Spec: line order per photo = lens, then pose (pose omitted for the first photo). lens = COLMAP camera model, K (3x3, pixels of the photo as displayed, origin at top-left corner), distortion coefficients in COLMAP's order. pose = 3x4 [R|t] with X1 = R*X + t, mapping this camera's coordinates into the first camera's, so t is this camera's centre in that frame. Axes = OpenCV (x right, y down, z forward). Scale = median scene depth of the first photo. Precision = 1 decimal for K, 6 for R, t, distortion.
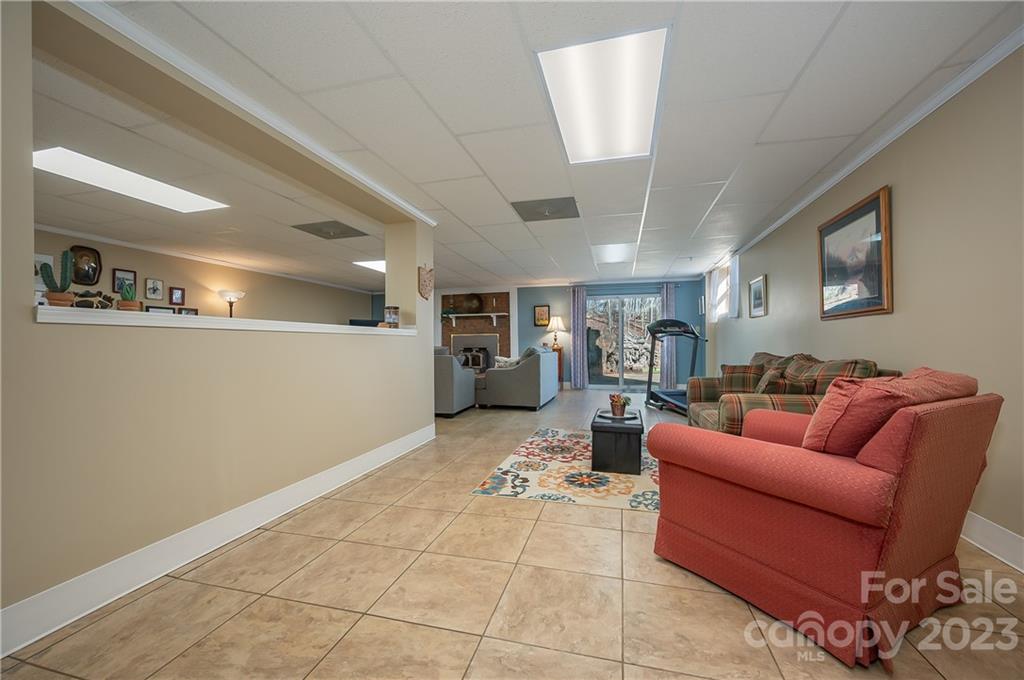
lens RADIAL K [[402.2, 0, 515.1], [0, 402.2, 342.7], [0, 0, 1]] dist [-0.000091, 0.000173]
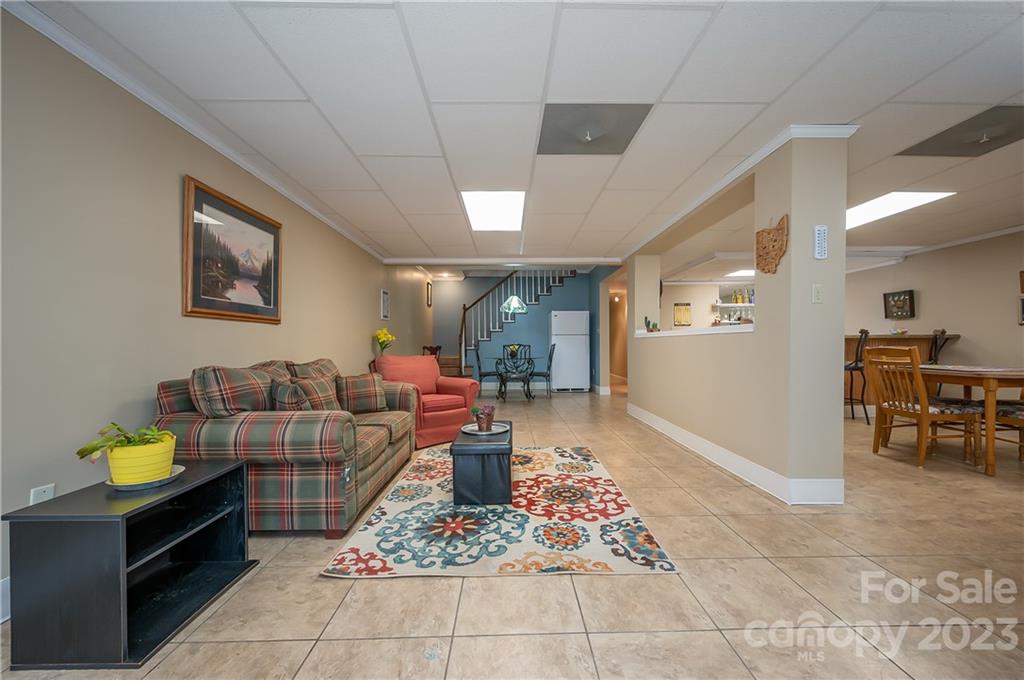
lens RADIAL K [[402.2, 0, 513.6], [0, 402.2, 344.8], [0, 0, 1]] dist [-0.000091, 0.000173]
pose [[-0.963269, 0.011188, -0.268306, 0.419690], [0.013287, 0.999894, -0.006010, 0.006656], [0.268211, -0.009354, -0.963315, 1.818740]]
